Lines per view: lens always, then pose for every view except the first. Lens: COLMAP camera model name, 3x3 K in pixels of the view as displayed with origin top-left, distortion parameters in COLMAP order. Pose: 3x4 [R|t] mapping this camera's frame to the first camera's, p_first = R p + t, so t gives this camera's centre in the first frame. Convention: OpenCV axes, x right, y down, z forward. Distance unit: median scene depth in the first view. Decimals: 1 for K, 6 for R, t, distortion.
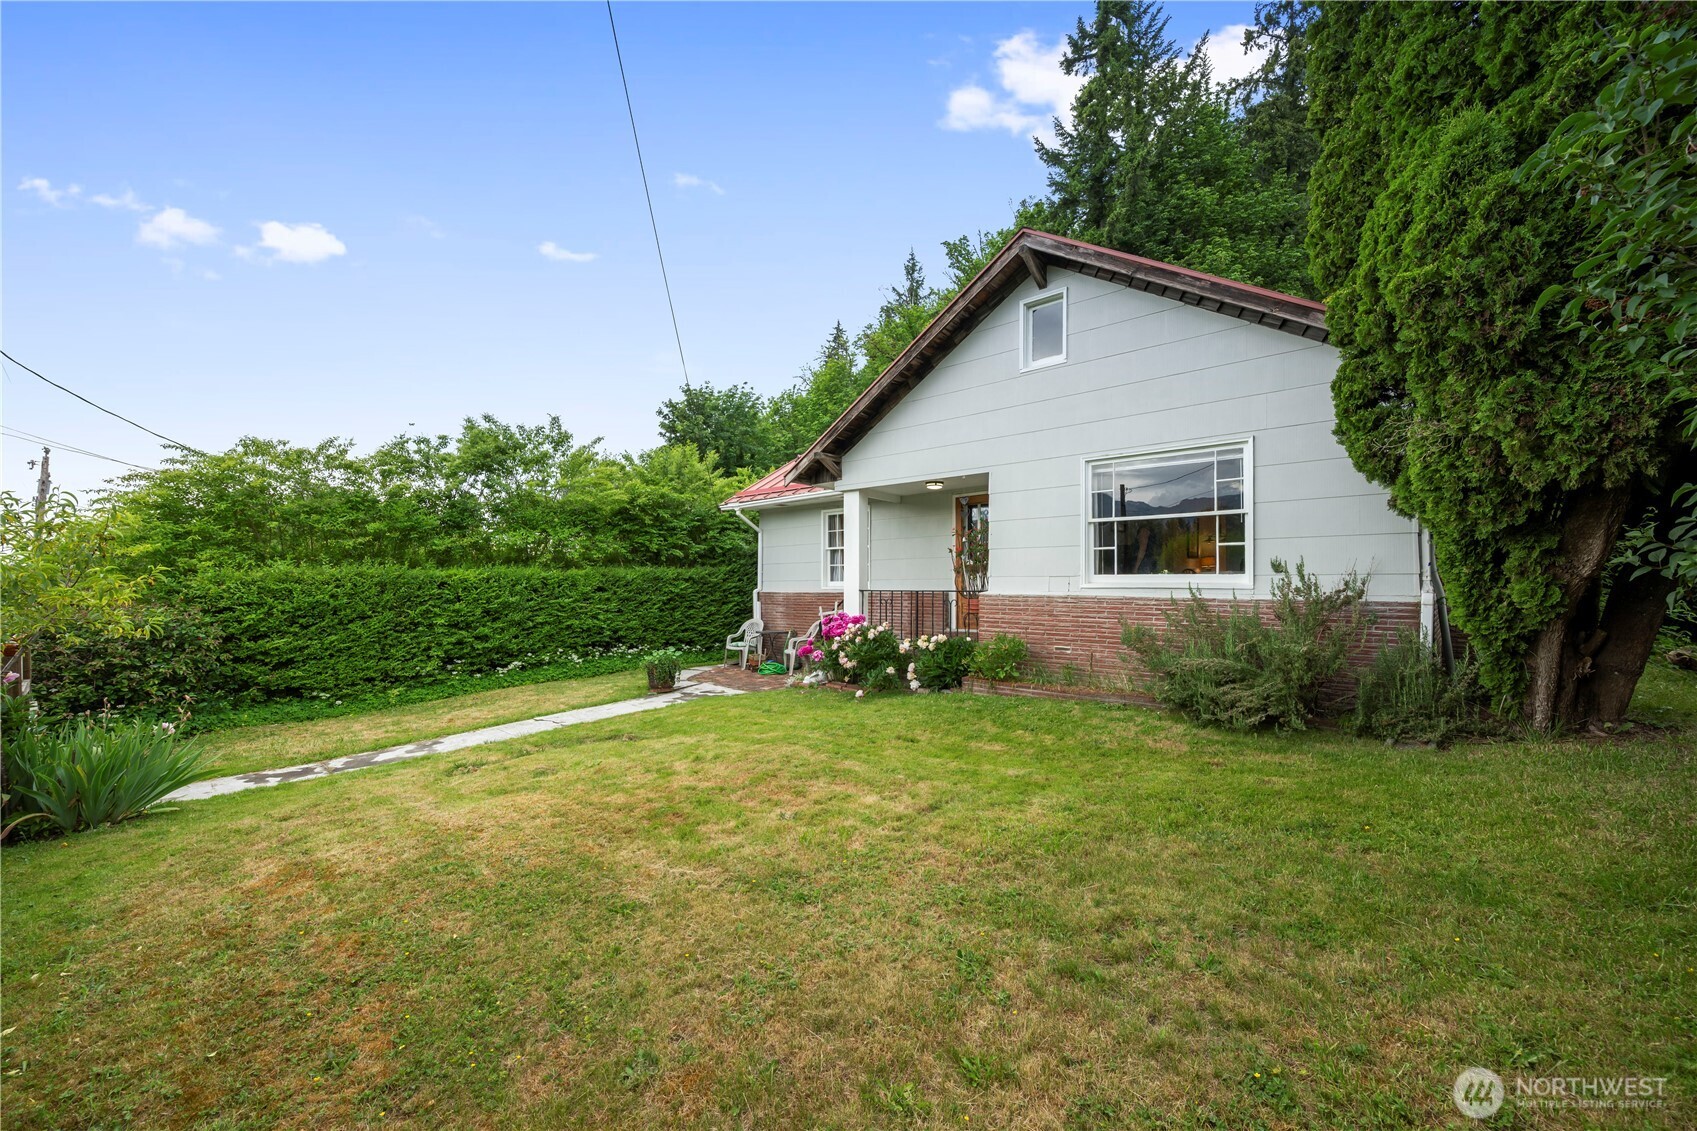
lens RADIAL K [[678.7, 0, 852.3], [0, 678.7, 575.0], [0, 0, 1]] dist [-0.000349, 0.000178]
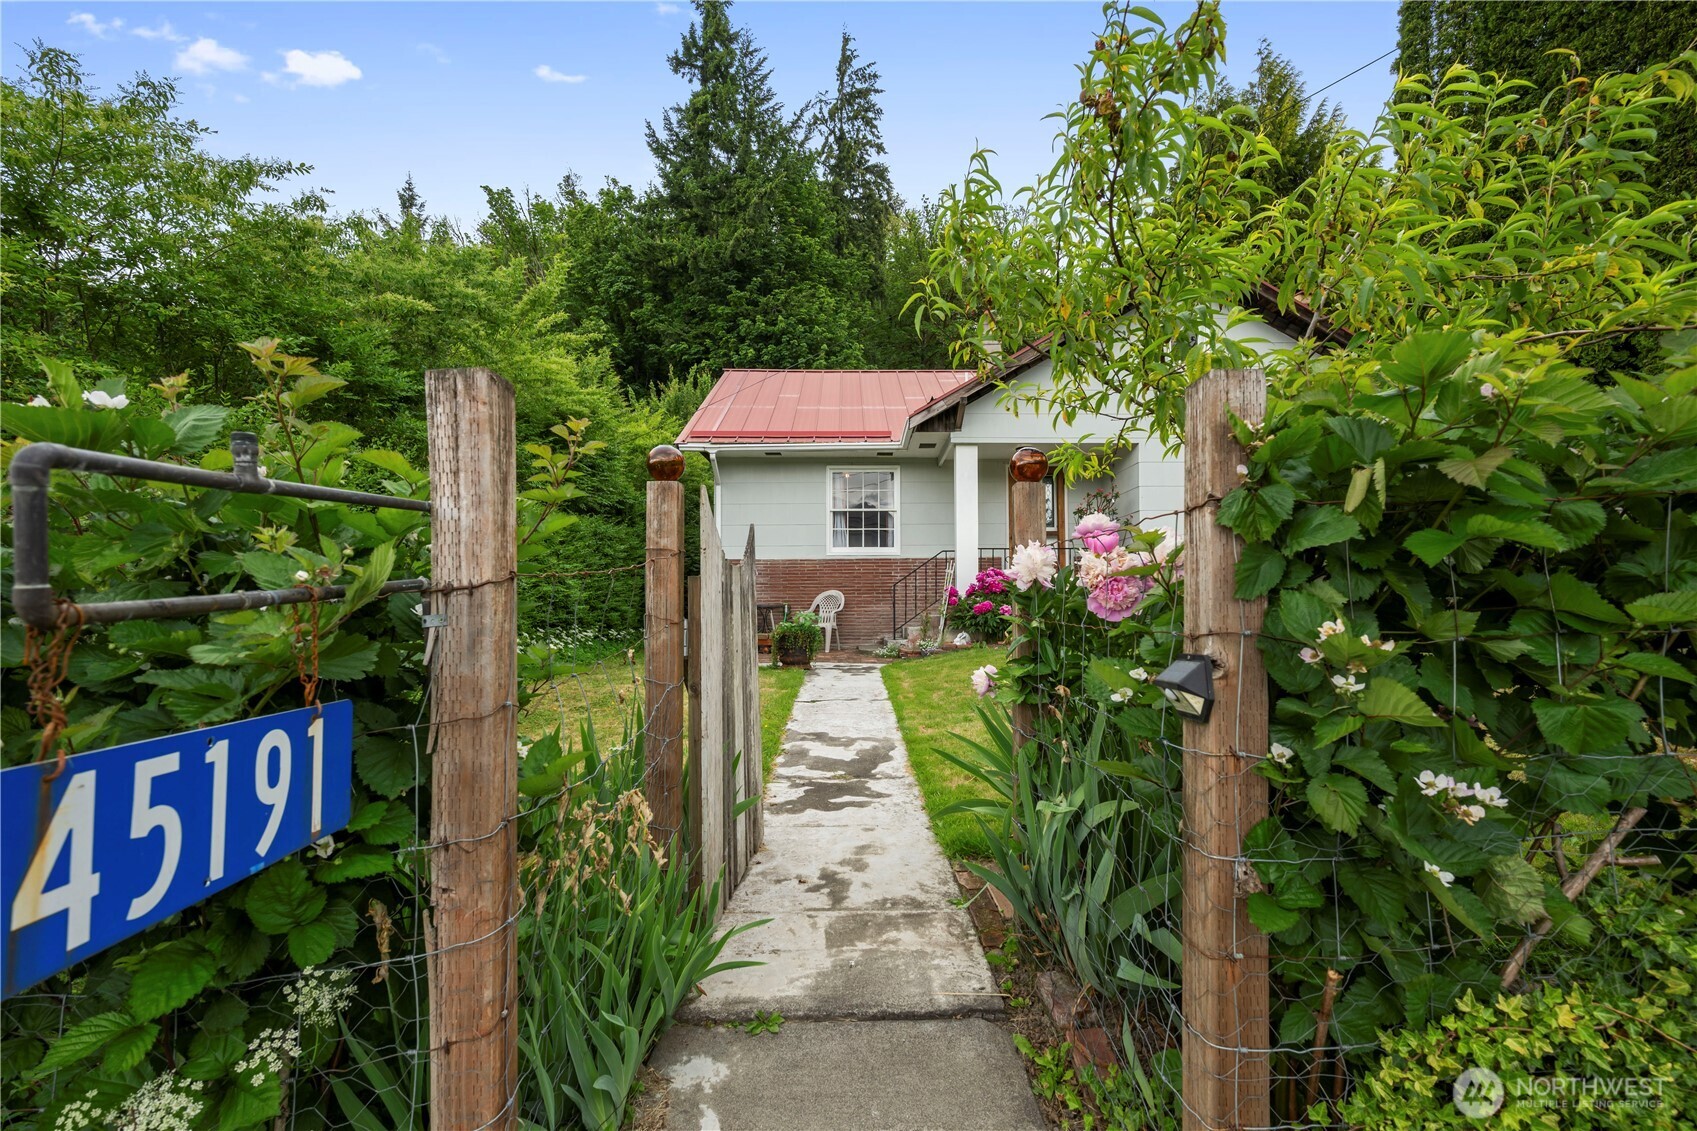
lens RADIAL K [[717.6, 0, 848.5], [0, 717.6, 565.5], [0, 0, 1]] dist [0.009196, 0.000440]
pose [[0.738425, 0.038071, 0.673260, -0.585593], [-0.009532, 0.998895, -0.046031, 0.069498], [-0.674269, 0.027573, 0.737971, 0.271214]]
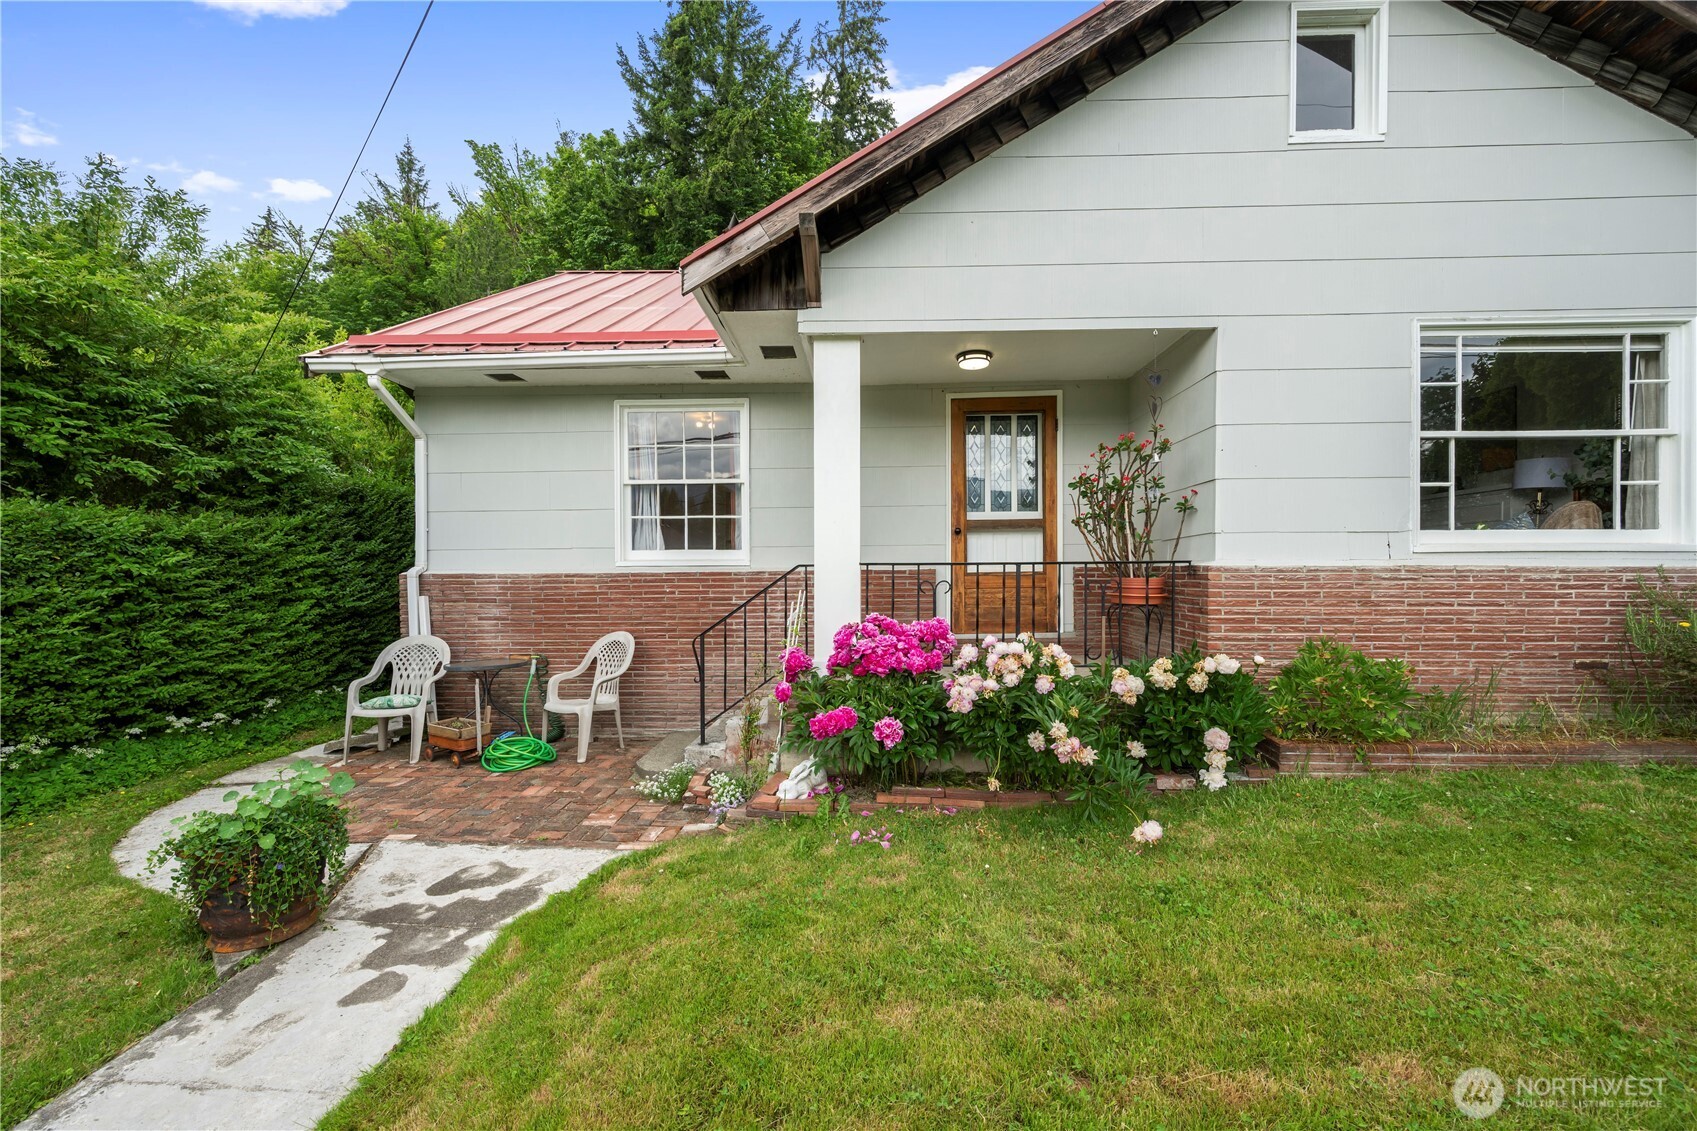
lens RADIAL K [[678.7, 0, 852.3], [0, 678.7, 575.0], [0, 0, 1]] dist [-0.000349, 0.000178]
pose [[0.762679, -0.006459, 0.646745, -0.205524], [-0.005507, 0.999849, 0.016479, 0.016828], [-0.646754, -0.016130, 0.762528, 0.479078]]
